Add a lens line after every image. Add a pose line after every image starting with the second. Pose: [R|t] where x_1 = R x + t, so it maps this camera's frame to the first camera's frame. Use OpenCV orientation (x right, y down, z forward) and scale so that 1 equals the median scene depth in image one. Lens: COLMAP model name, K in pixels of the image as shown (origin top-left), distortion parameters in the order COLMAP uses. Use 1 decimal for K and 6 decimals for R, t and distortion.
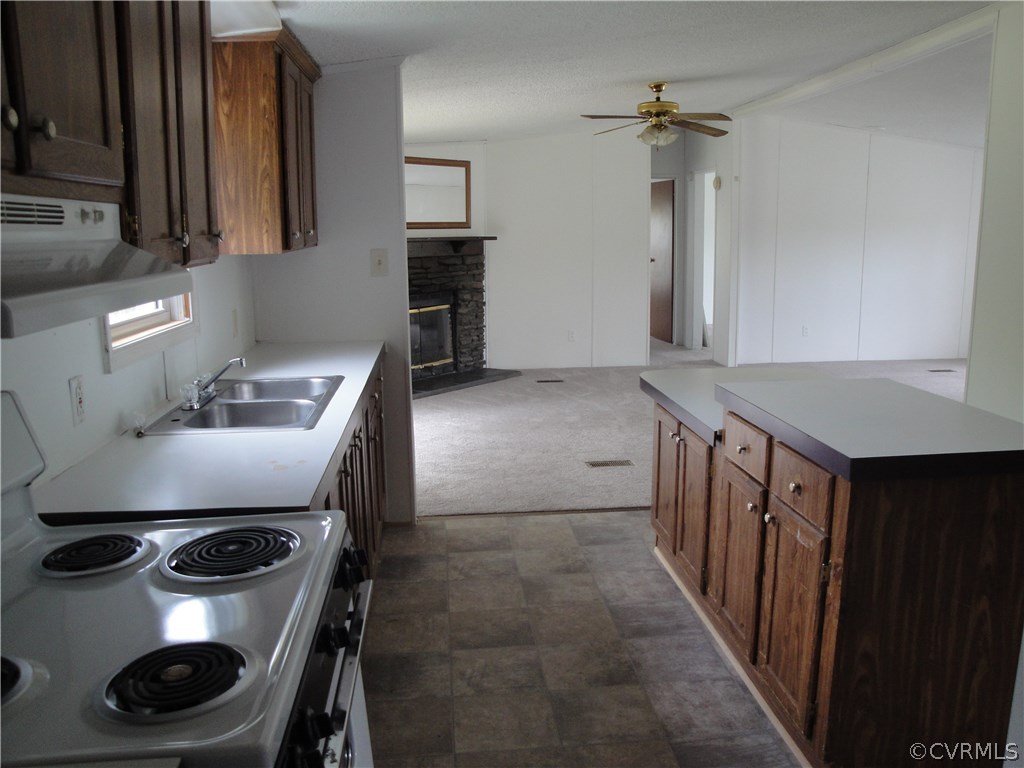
lens RADIAL K [[838.9, 0, 513.6], [0, 838.9, 385.7], [0, 0, 1]] dist [-0.162140, 0.128024]
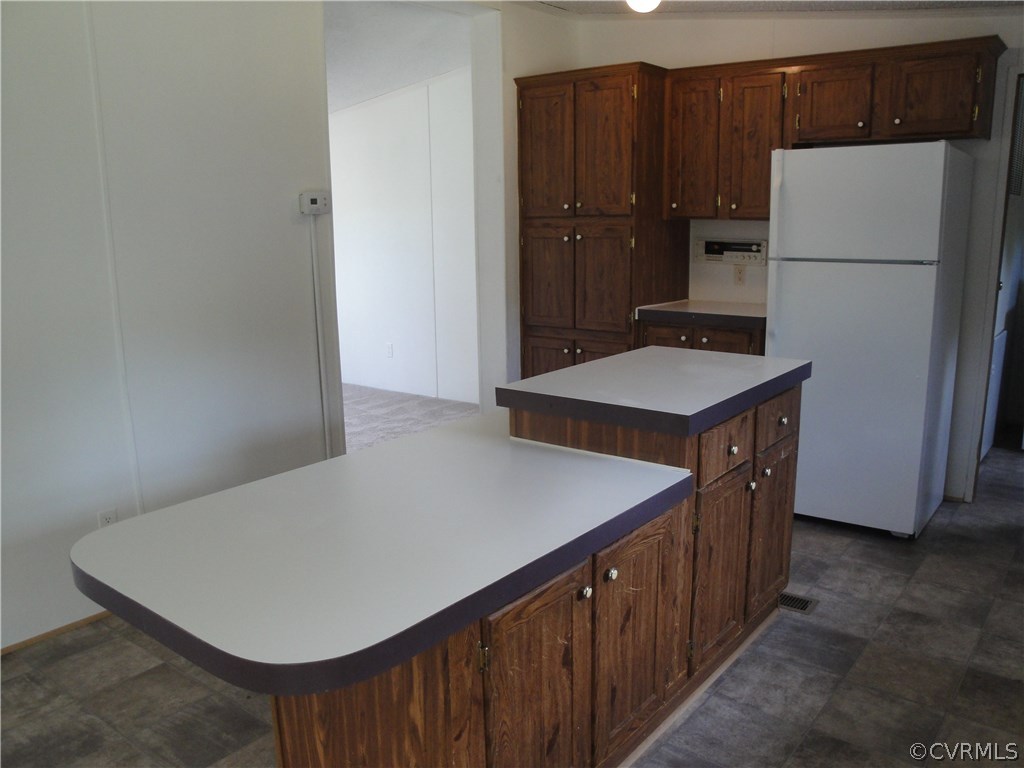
lens RADIAL K [[838.9, 0, 495.9], [0, 838.9, 393.4], [0, 0, 1]] dist [-0.162140, 0.128024]
pose [[-0.718158, -0.136795, 0.682302, -0.099517], [0.141984, 0.931058, 0.336113, -0.215437], [-0.681241, 0.338259, -0.649224, 1.137041]]
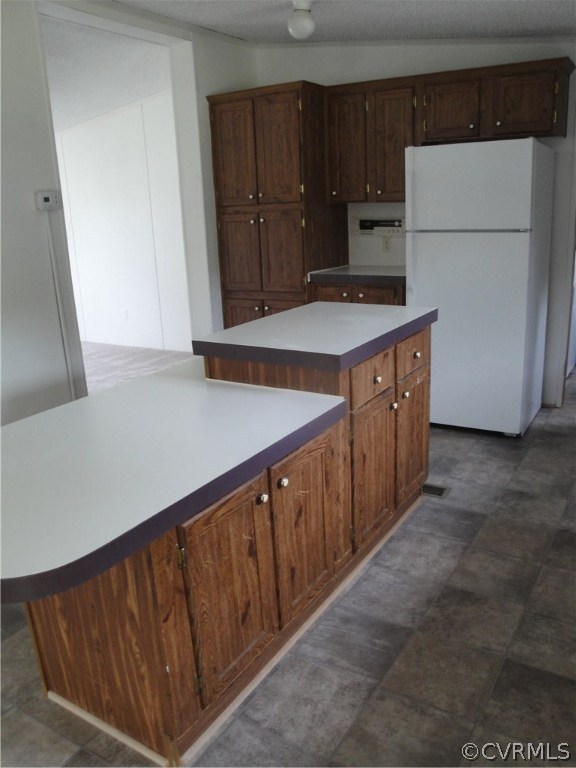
lens RADIAL K [[629.1, 0, 290.7], [0, 629.1, 383.9], [0, 0, 1]] dist [-0.162140, 0.128024]
pose [[-0.796890, -0.139242, 0.587858, -0.101240], [0.149140, 0.897615, 0.414783, -0.204633], [-0.585426, 0.418210, -0.694534, 1.104397]]
